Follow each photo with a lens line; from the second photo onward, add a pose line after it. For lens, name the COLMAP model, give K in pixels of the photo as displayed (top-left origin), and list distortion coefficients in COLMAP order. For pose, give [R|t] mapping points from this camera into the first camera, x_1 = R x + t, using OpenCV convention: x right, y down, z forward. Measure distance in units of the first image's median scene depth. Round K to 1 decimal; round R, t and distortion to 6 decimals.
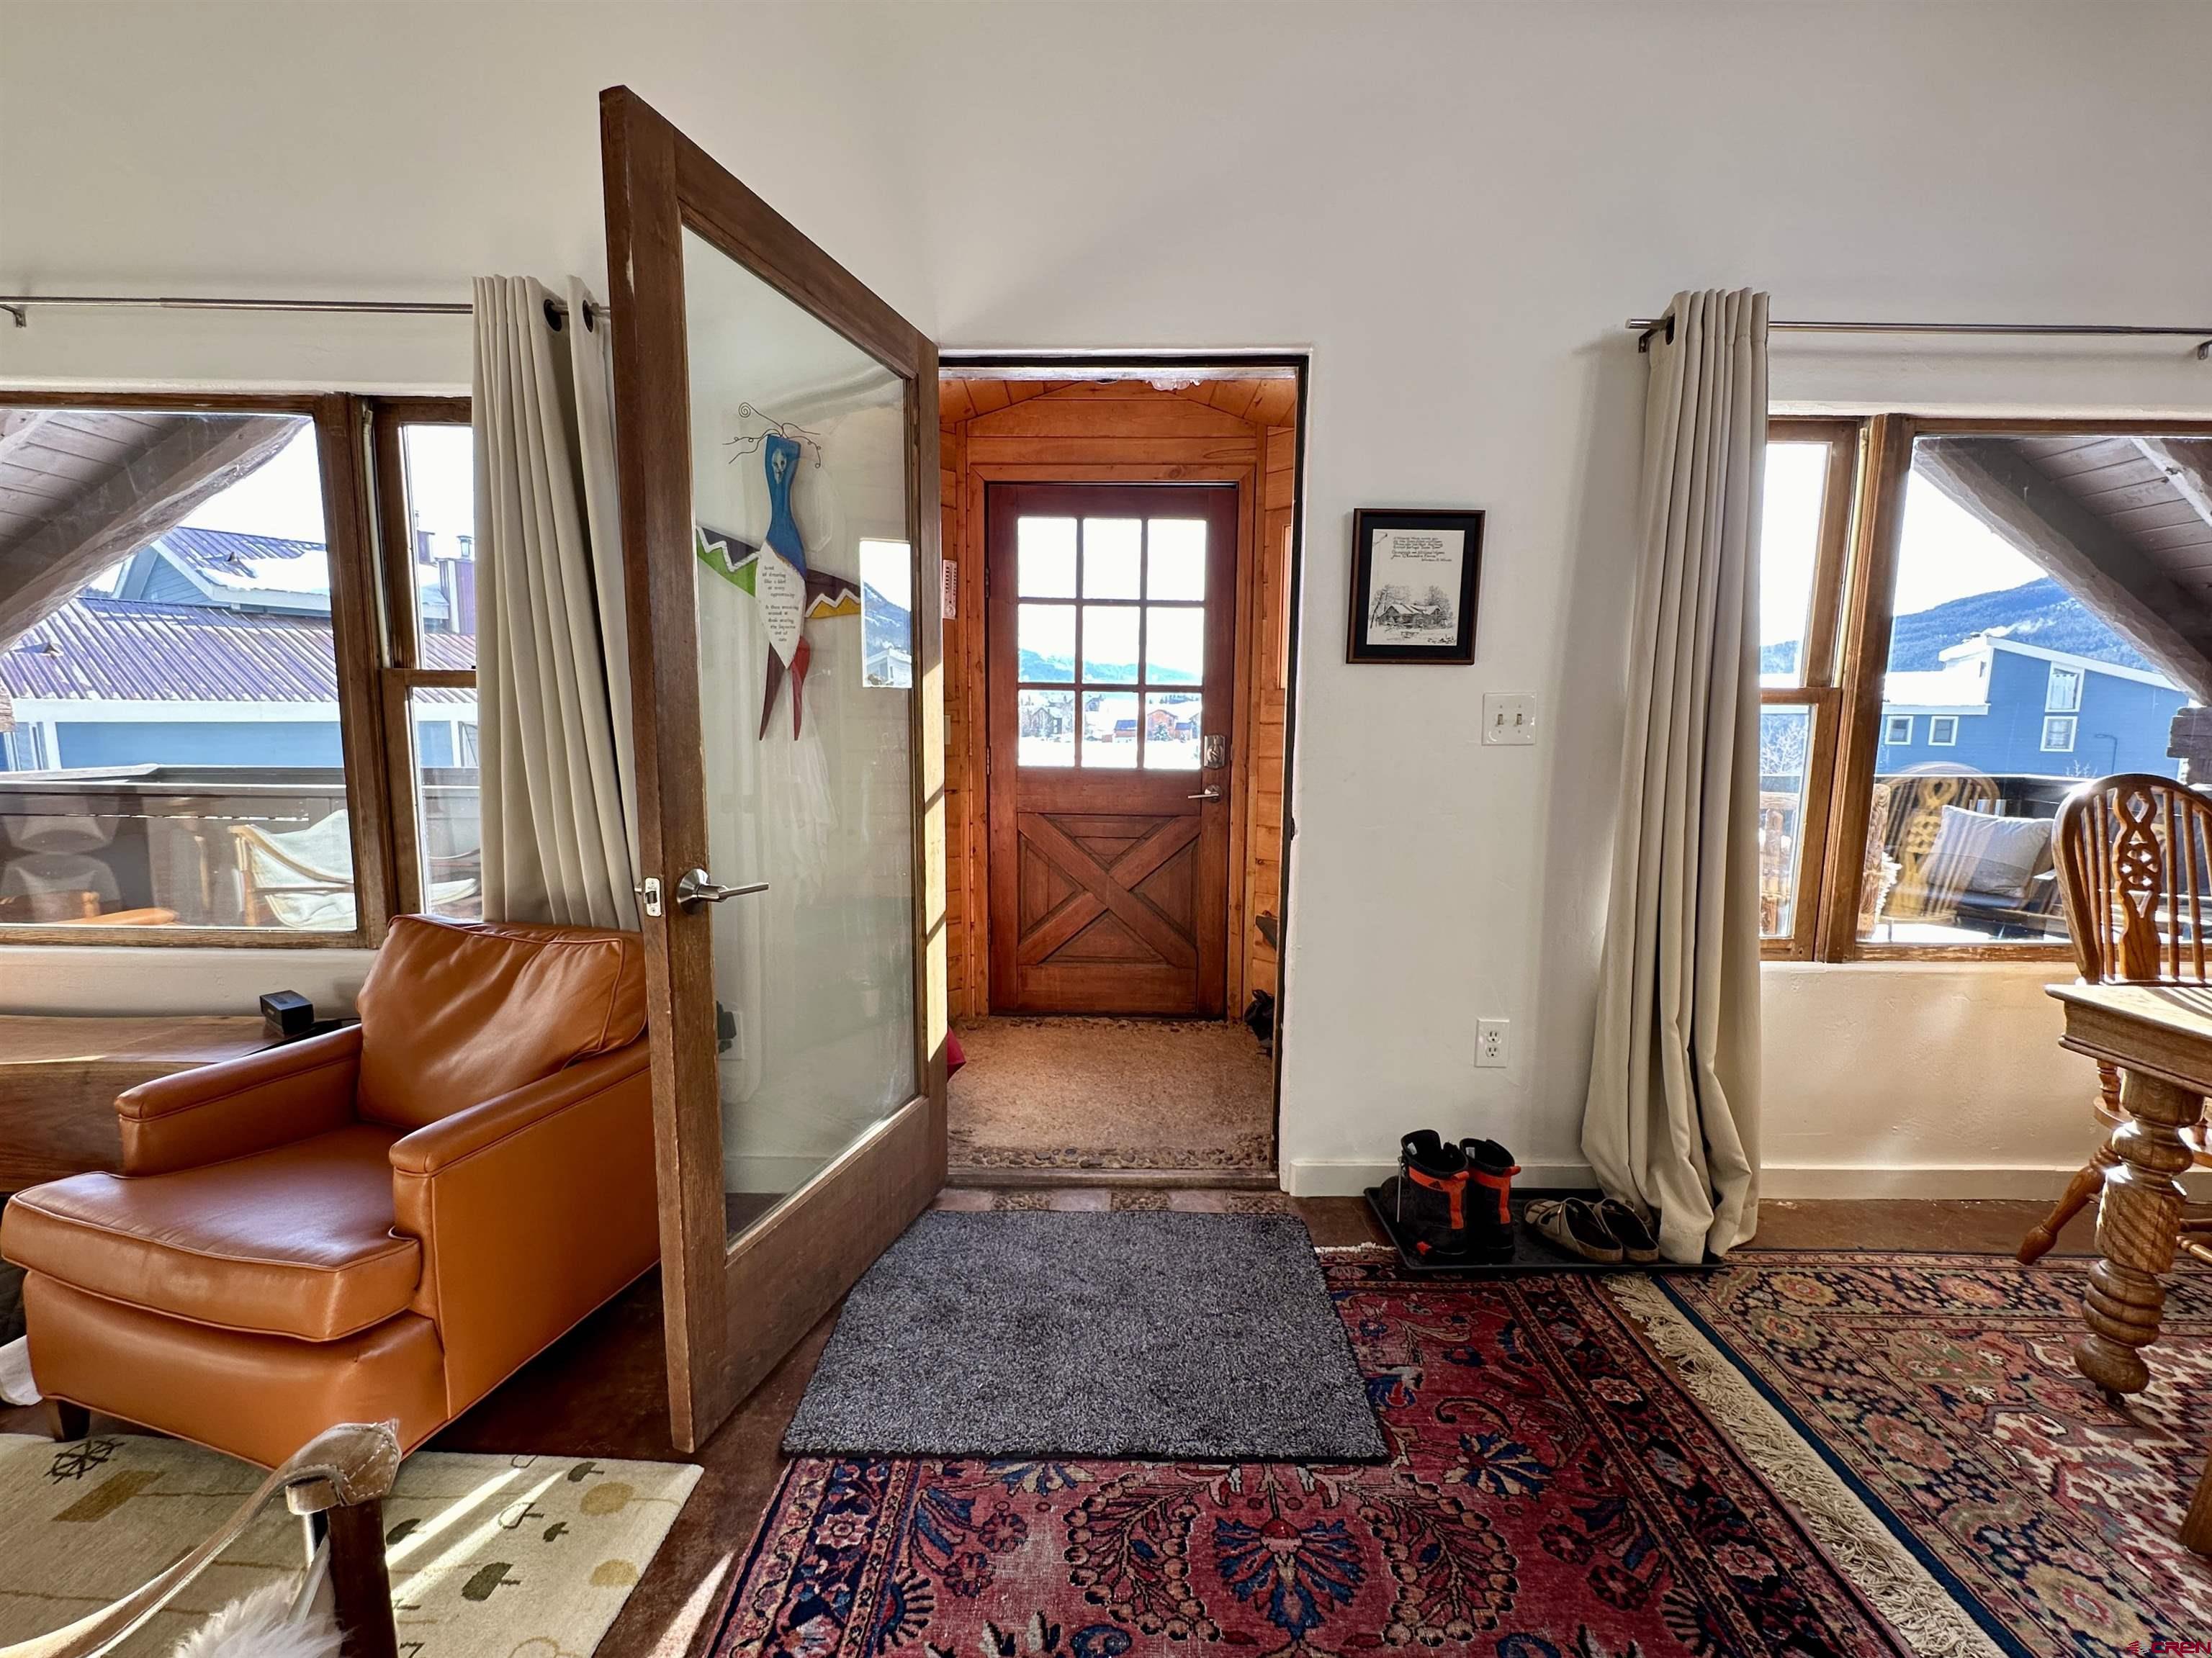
lens RADIAL K [[910.7, 0, 1106.0], [0, 910.7, 829.0], [0, 0, 1]] dist [0.000647, 0.000236]
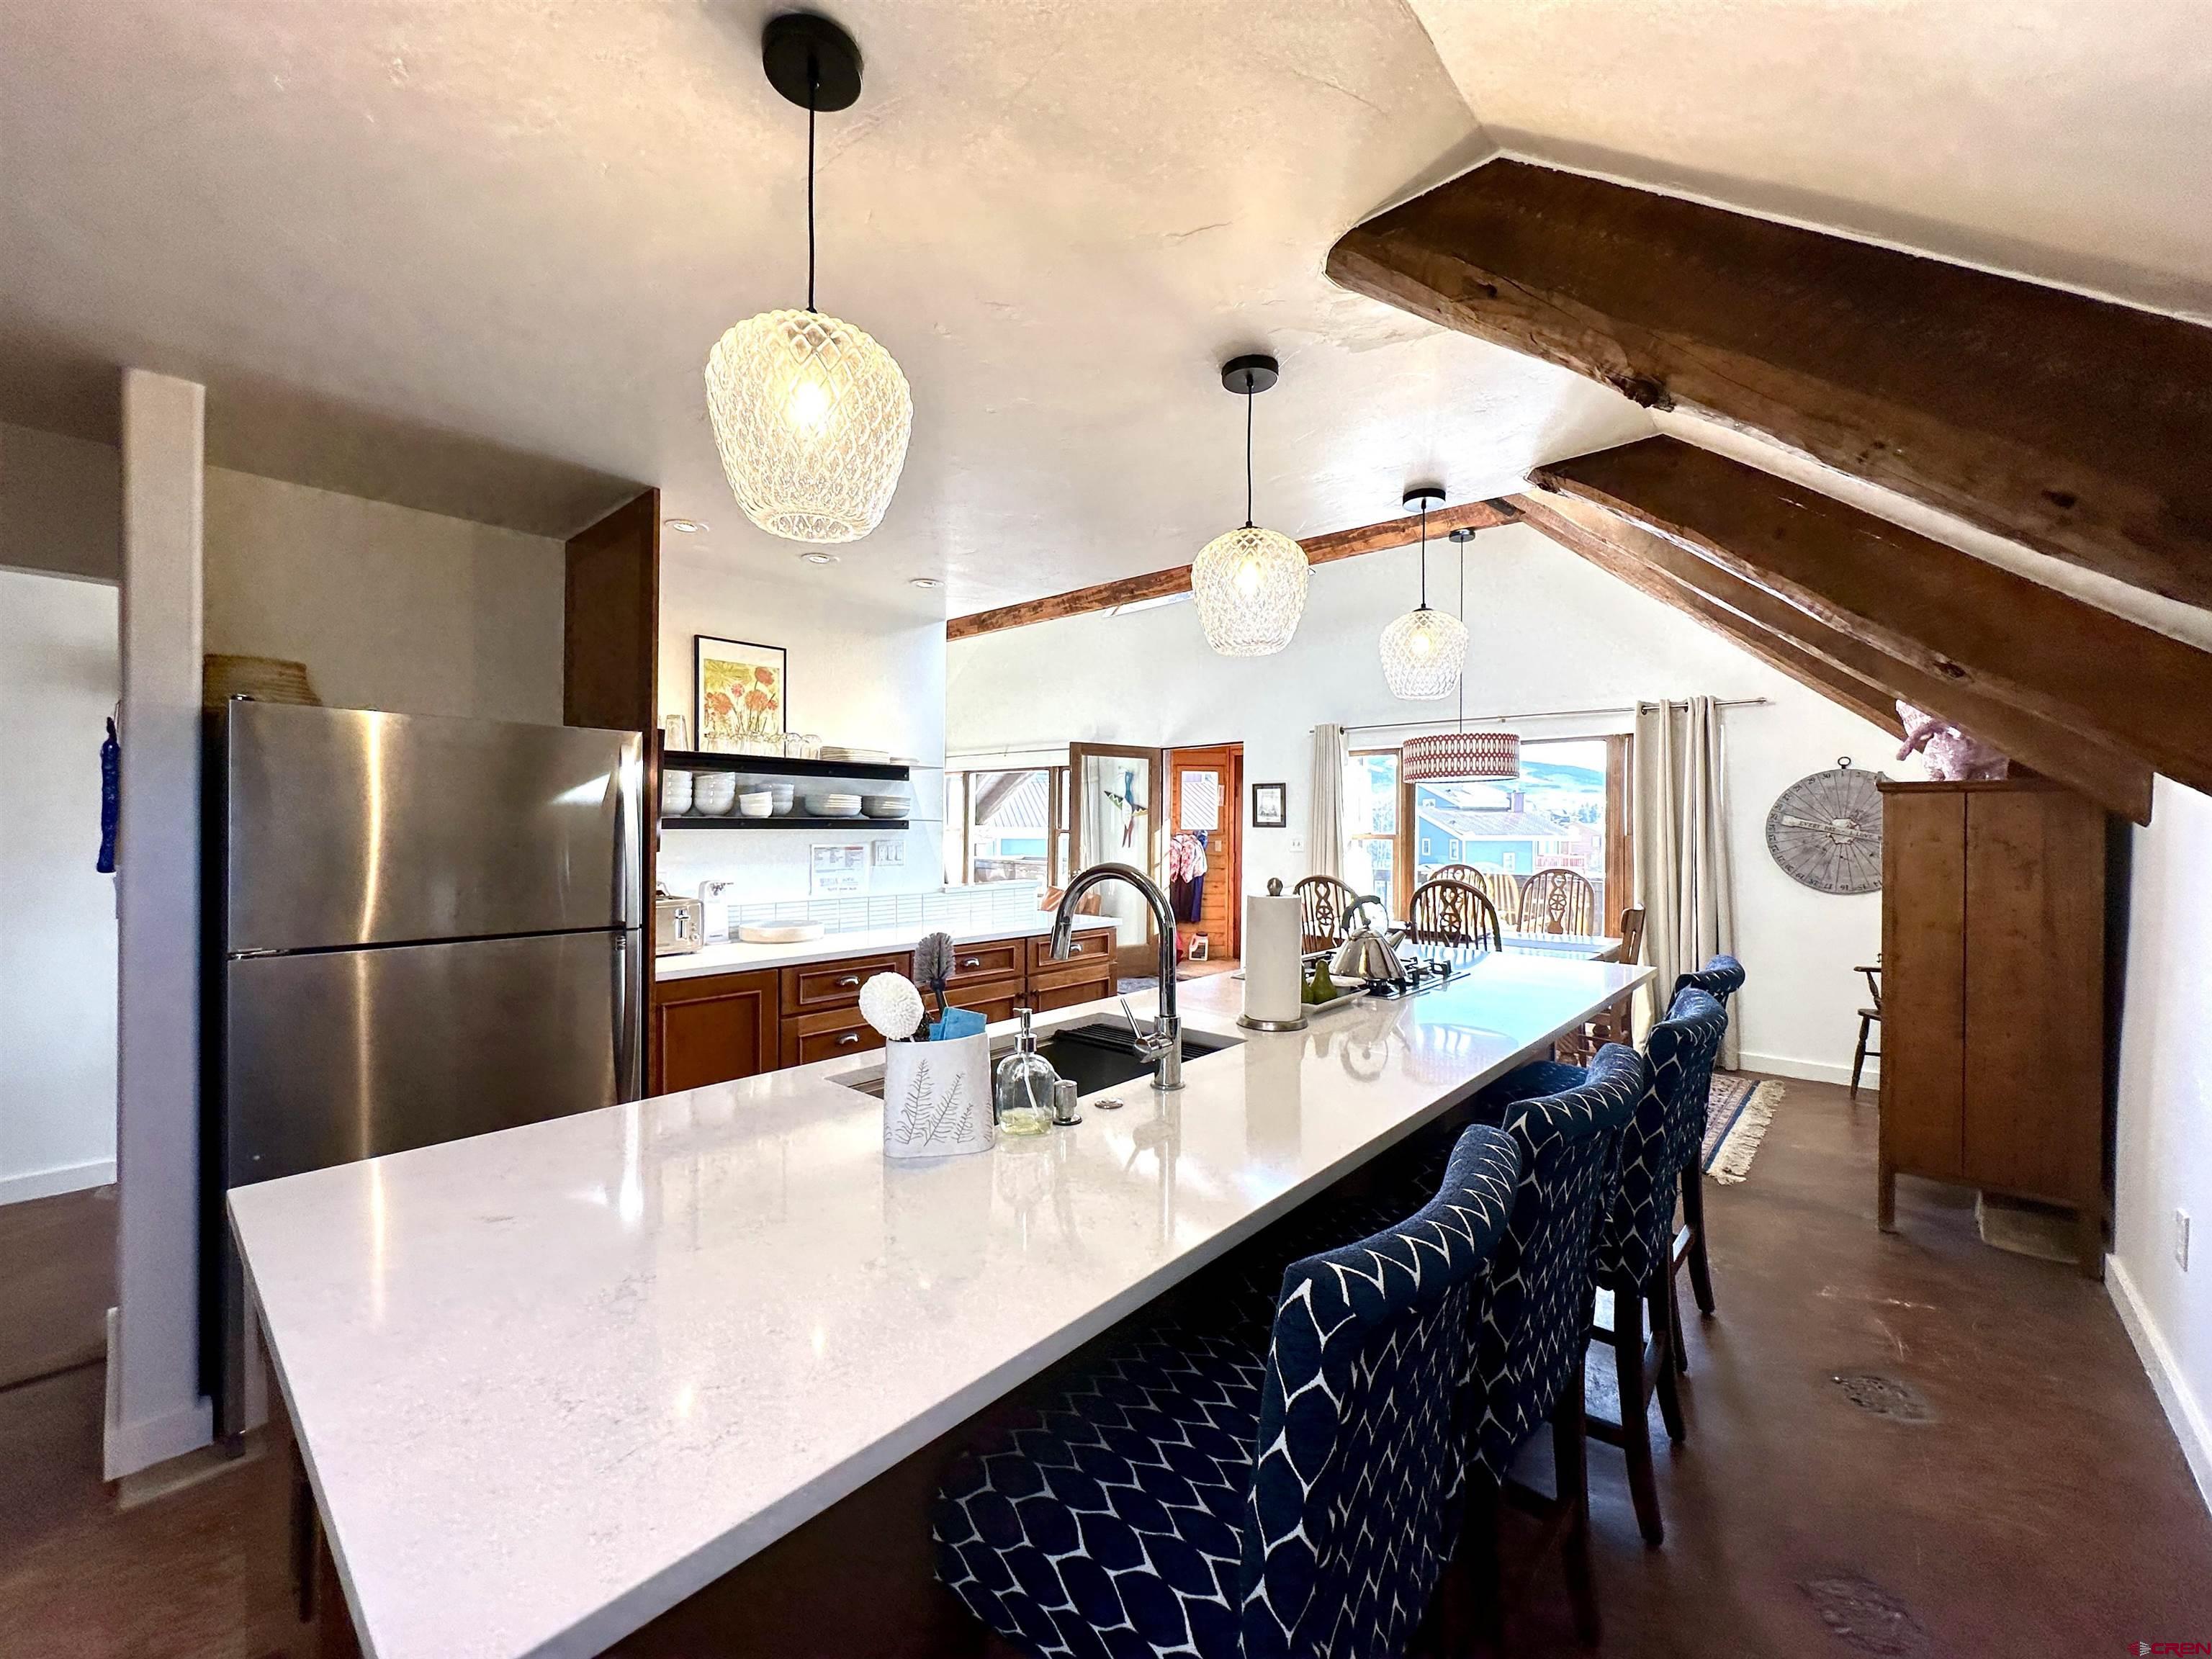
lens RADIAL K [[887.3, 0, 1106.0], [0, 887.3, 829.5], [0, 0, 1]] dist [-0.000094, 0.000381]
pose [[0.741016, -0.002264, -0.671484, 2.221728], [-0.084832, 0.991666, -0.096960, 0.207903], [0.666107, 0.128812, 0.734648, -1.925011]]
